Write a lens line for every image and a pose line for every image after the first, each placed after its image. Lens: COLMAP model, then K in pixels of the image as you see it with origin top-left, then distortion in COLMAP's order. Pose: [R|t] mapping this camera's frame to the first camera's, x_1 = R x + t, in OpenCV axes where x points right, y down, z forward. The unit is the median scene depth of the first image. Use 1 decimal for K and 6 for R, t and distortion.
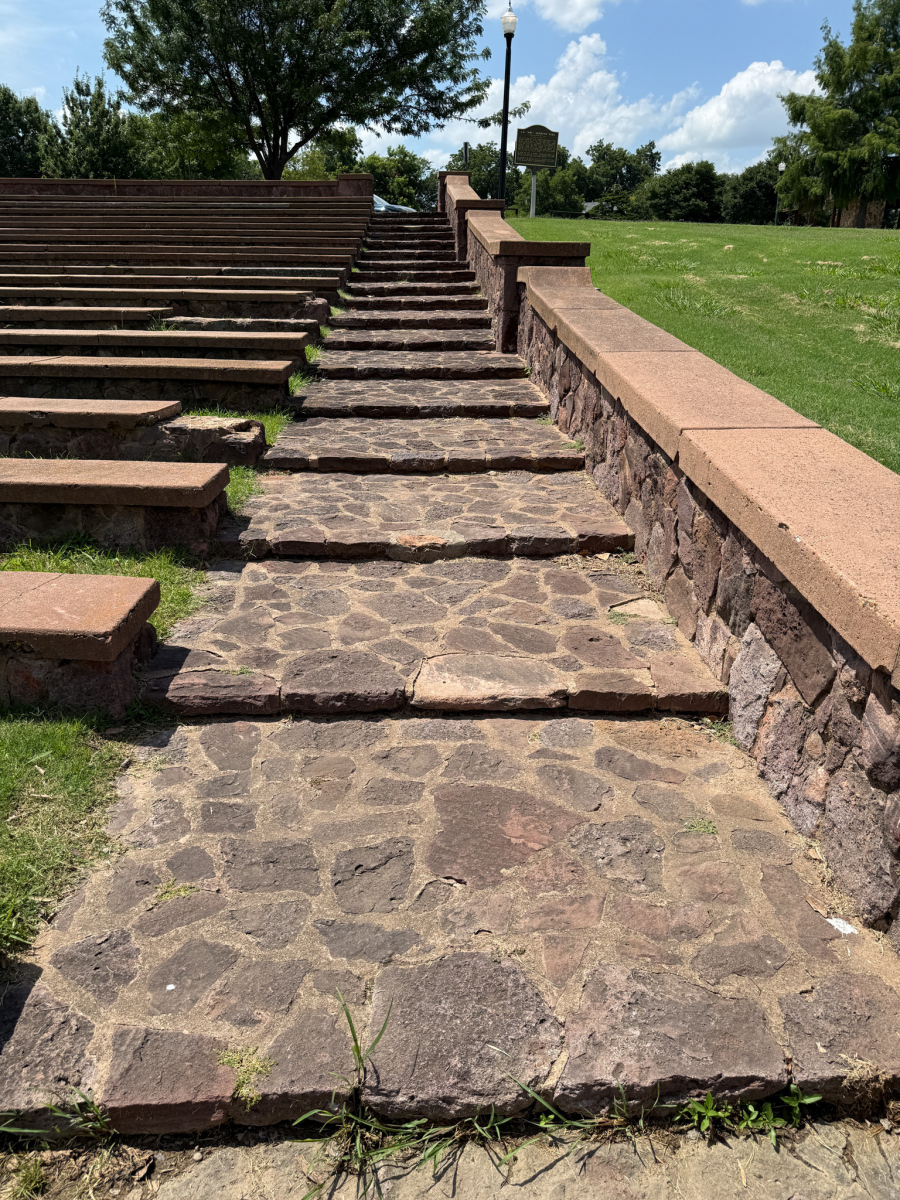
lens RADIAL K [[831.6, 0, 448.2], [0, 831.6, 599.6], [0, 0, 1]] dist [0.002777, 0.000016]
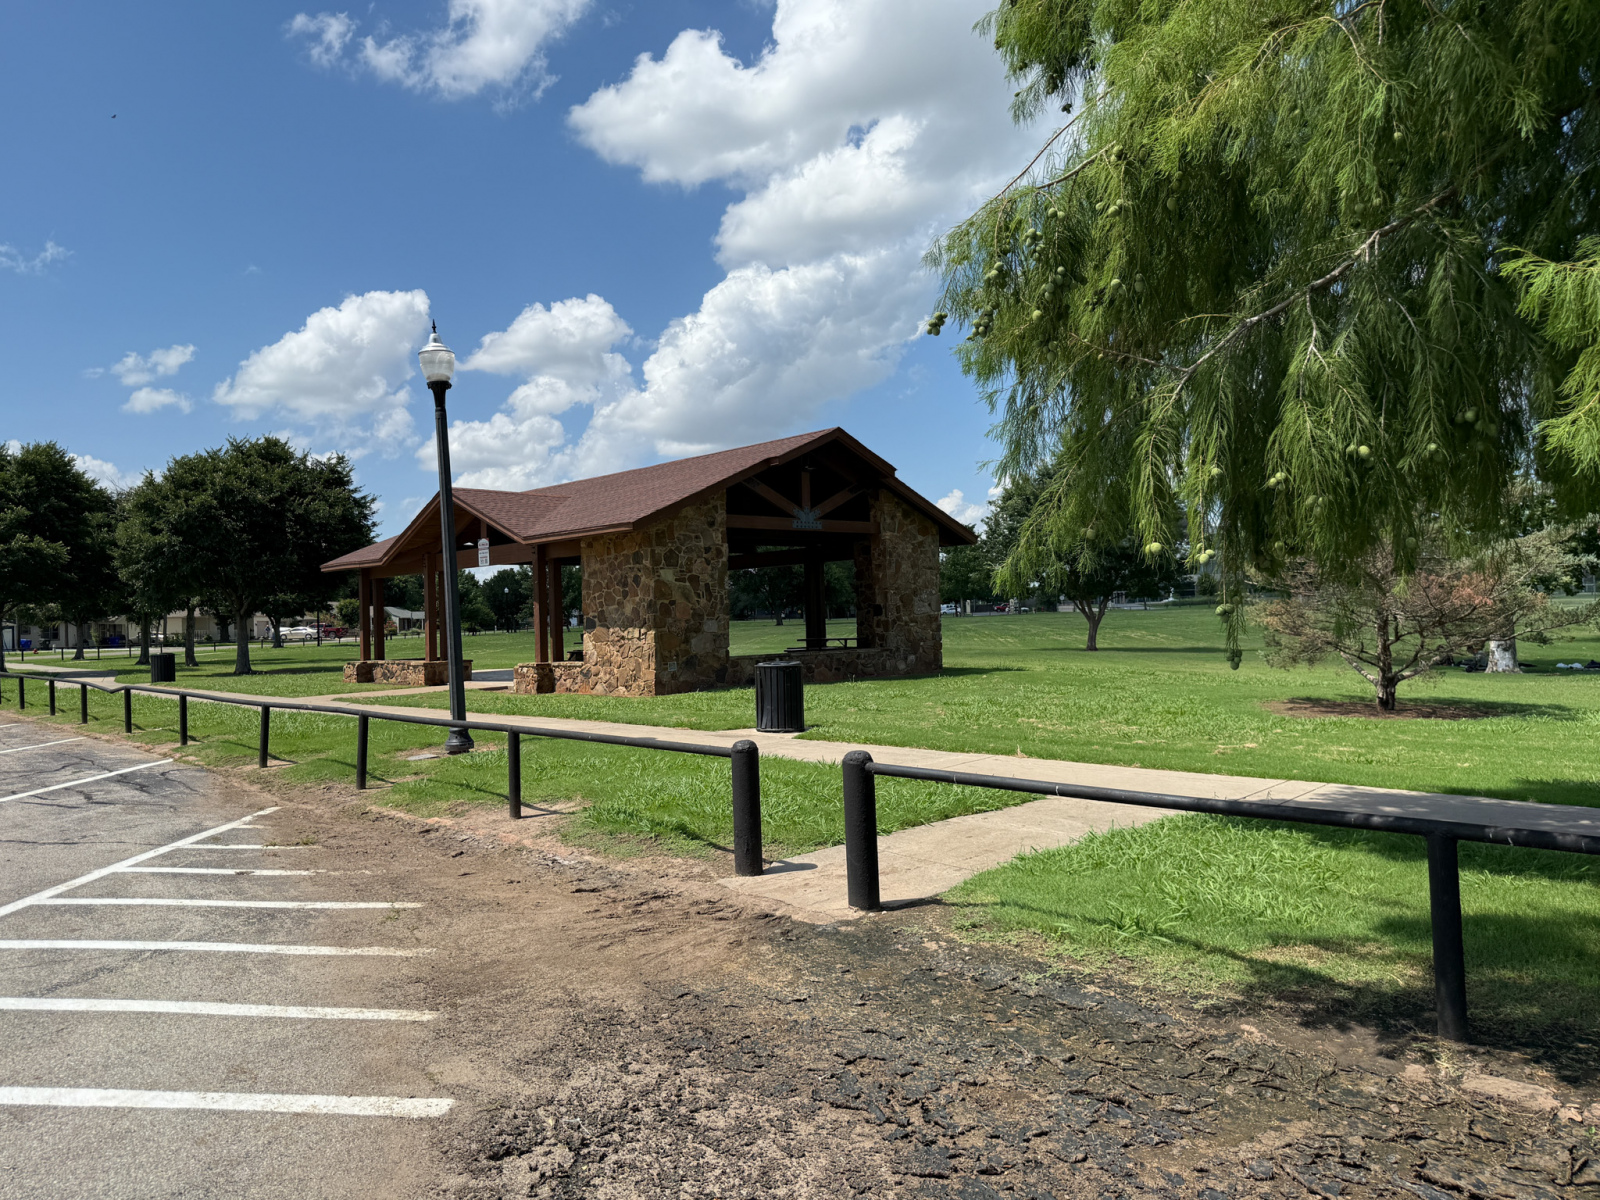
lens RADIAL K [[1108.7, 0, 797.4], [0, 1108.7, 603.2], [0, 0, 1]] dist [0.002777, 0.000016]
pose [[0.672403, -0.012585, 0.740078, 0.186287], [0.306086, 0.915089, -0.262535, -0.258030], [-0.673933, 0.403056, 0.619160, 0.557189]]
